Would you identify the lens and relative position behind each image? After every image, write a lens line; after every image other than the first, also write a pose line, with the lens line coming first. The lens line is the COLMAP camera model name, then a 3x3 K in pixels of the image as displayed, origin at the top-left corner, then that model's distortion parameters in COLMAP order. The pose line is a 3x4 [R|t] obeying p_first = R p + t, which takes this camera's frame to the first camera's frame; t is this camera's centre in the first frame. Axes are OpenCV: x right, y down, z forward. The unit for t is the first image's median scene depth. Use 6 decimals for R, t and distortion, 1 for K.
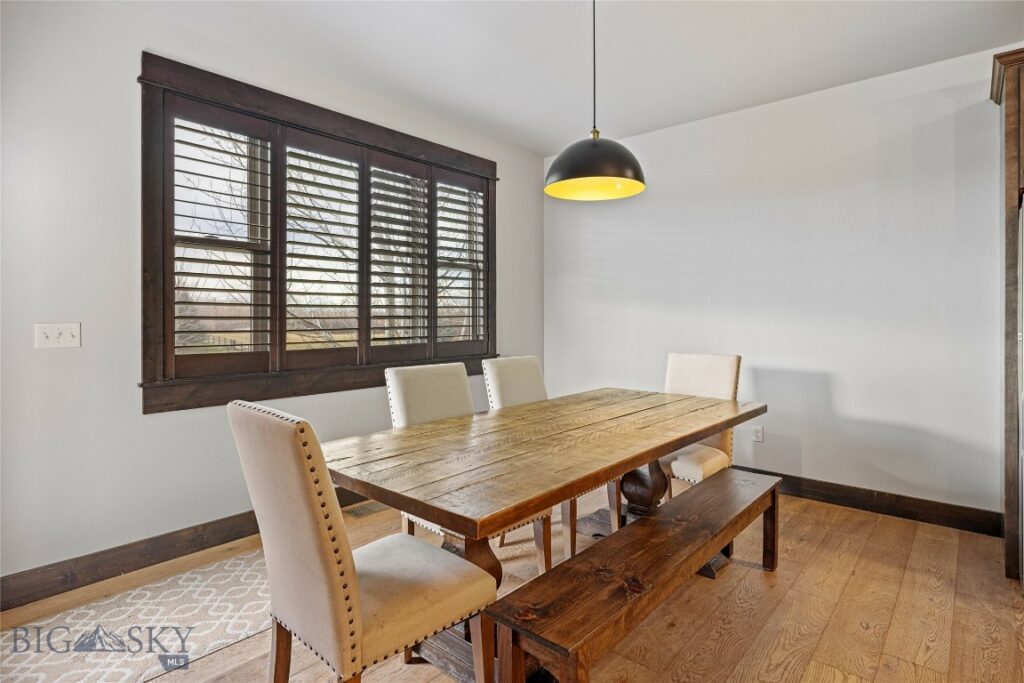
lens RADIAL K [[538.1, 0, 505.3], [0, 538.1, 317.0], [0, 0, 1]] dist [-0.003519, -0.000022]
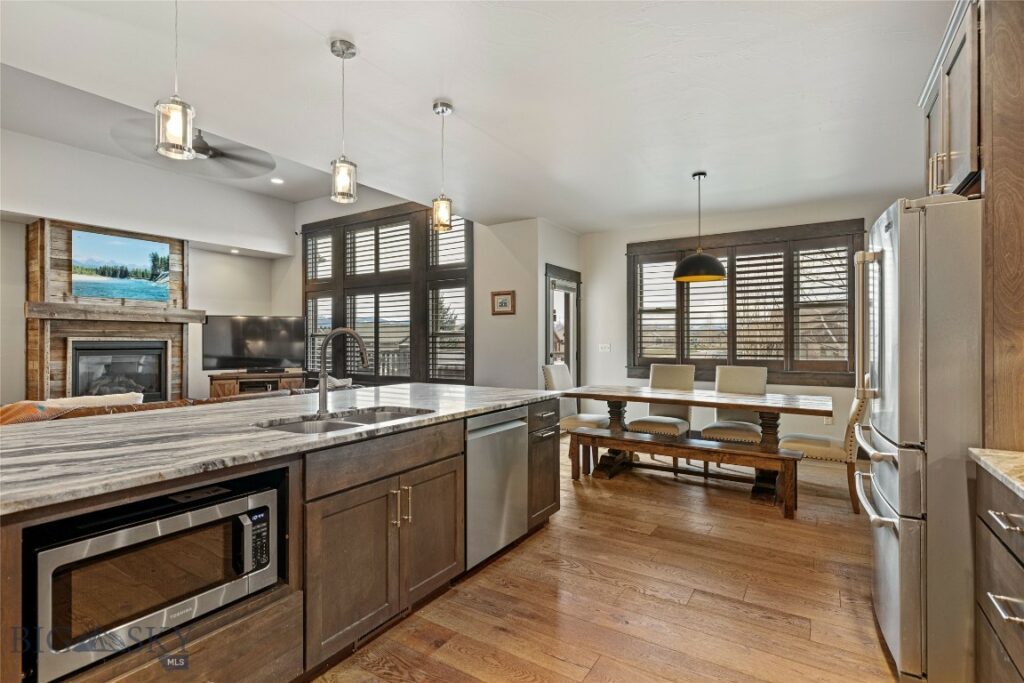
lens RADIAL K [[496.3, 0, 505.6], [0, 496.3, 340.1], [0, 0, 1]] dist [-0.000195, 0.002451]
pose [[0.143331, 0.001253, -0.989674, 1.296476], [-0.002981, 0.999995, 0.000835, -0.007198], [0.989670, 0.002830, 0.143334, 0.027971]]
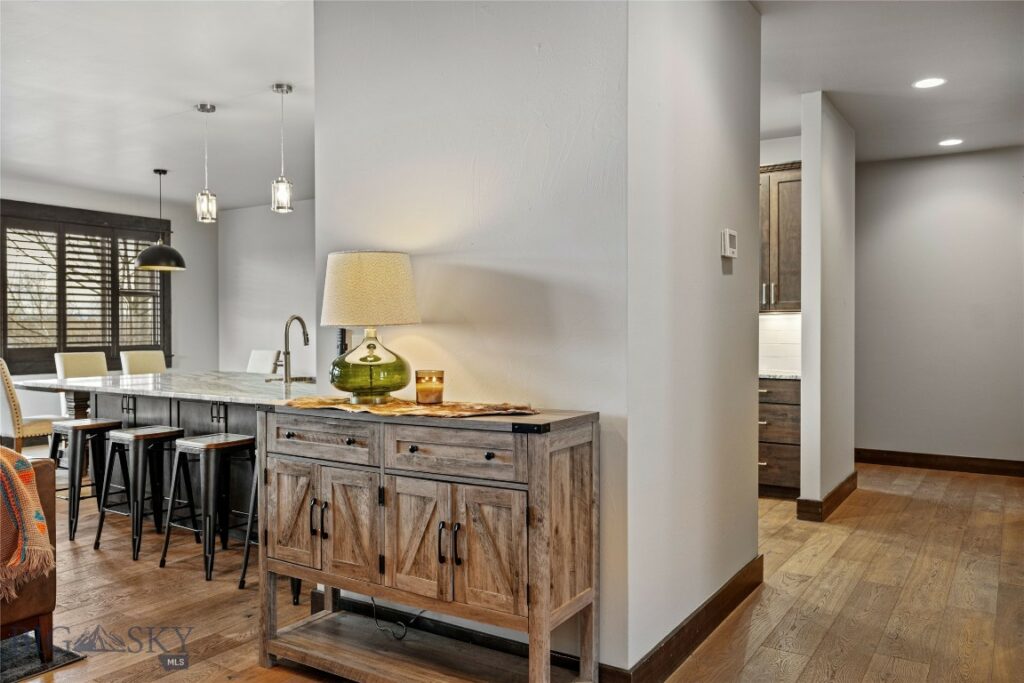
lens RADIAL K [[784.7, 0, 510.1], [0, 784.7, 342.1], [0, 0, 1]] dist [0.003891, -0.000856]
pose [[0.990456, -0.002308, 0.137811, 0.765276], [0.000018, 0.999862, 0.016616, 0.001277], [-0.137831, -0.016455, 0.990319, -1.558756]]
